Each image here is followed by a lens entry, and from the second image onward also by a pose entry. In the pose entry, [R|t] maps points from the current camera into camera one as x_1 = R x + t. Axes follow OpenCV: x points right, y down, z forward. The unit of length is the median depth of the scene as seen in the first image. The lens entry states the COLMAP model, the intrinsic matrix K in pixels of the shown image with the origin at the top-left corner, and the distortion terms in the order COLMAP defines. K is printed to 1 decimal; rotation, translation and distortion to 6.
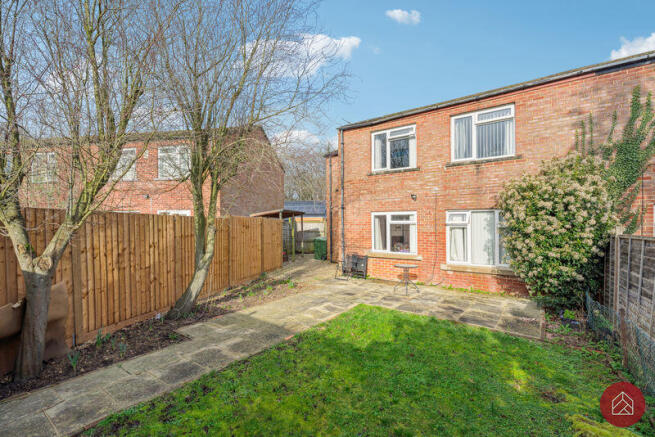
lens RADIAL K [[302.4, 0, 328.2], [0, 302.4, 221.3], [0, 0, 1]] dist [-0.005695, 0.000378]
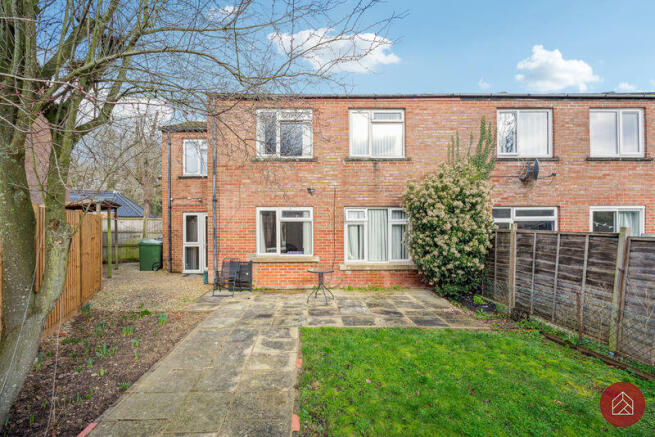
lens RADIAL K [[302.4, 0, 322.5], [0, 302.4, 218.5], [0, 0, 1]] dist [-0.005695, 0.000378]
pose [[0.791792, 0.004391, 0.610775, -0.260663], [-0.004740, 0.999988, -0.001045, 0.001268], [-0.610773, -0.002068, 0.791803, 0.313352]]
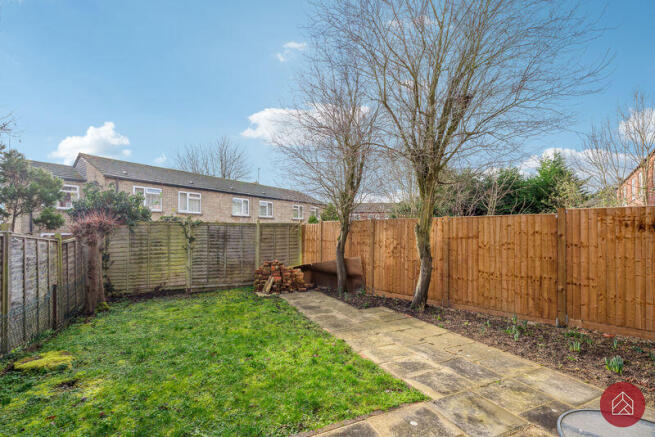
lens RADIAL K [[302.4, 0, 329.0], [0, 302.4, 219.8], [0, 0, 1]] dist [-0.005695, 0.000378]
pose [[-0.499094, -0.039487, -0.865648, 0.480006], [0.006849, 0.998750, -0.049507, 0.030050], [0.866521, -0.030637, -0.498199, 0.927858]]
